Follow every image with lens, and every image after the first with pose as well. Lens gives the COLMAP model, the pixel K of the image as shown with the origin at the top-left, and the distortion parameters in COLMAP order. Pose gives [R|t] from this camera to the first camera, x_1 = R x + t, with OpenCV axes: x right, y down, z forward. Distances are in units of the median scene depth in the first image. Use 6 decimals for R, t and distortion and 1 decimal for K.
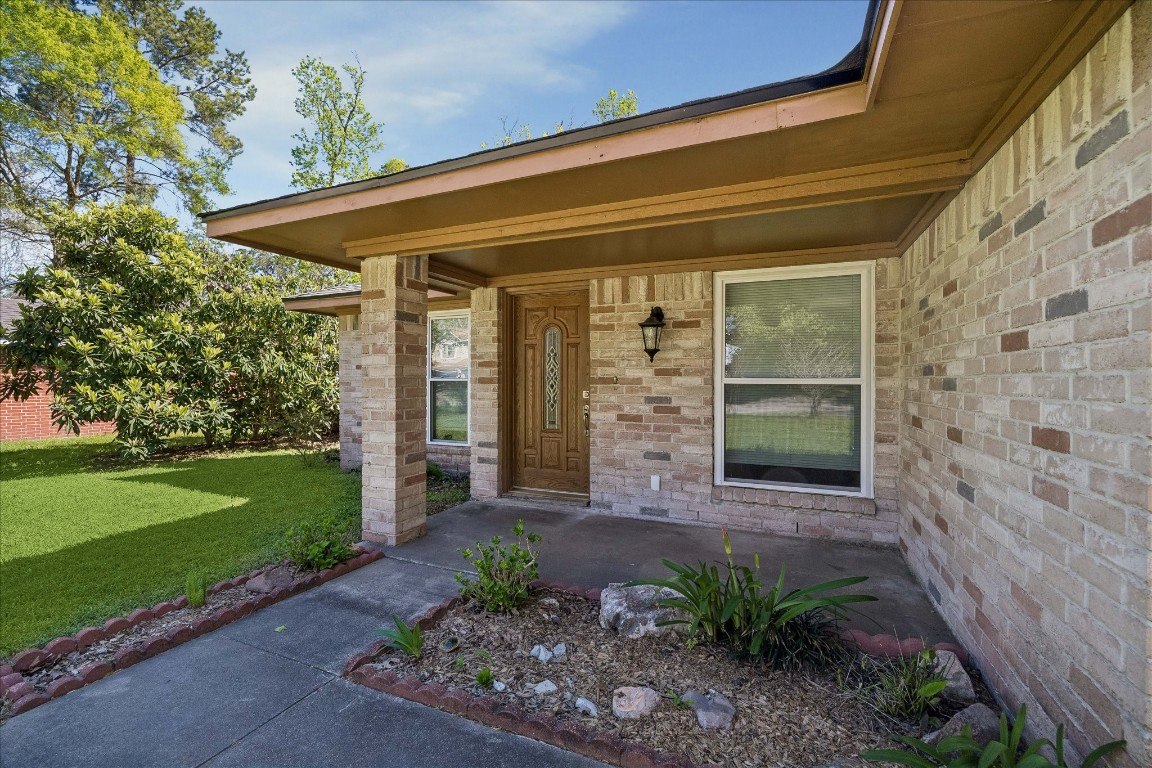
lens RADIAL K [[438.9, 0, 580.2], [0, 438.9, 379.9], [0, 0, 1]] dist [-0.001403, -0.000274]
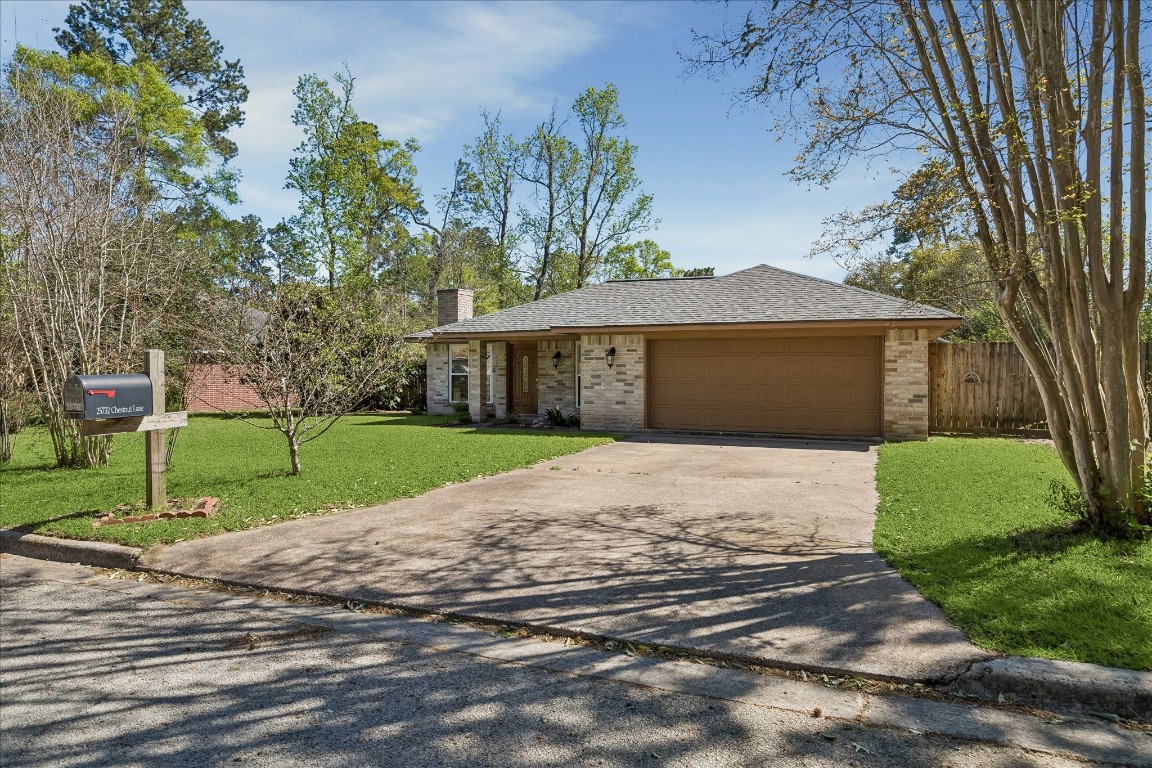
lens RADIAL K [[438.9, 0, 580.2], [0, 438.9, 379.9], [0, 0, 1]] dist [-0.001403, -0.000274]
pose [[0.999254, -0.002905, 0.038513, 0.183515], [0.002083, 0.999770, 0.021362, -0.026579], [-0.038566, -0.021266, 0.999030, -1.882450]]
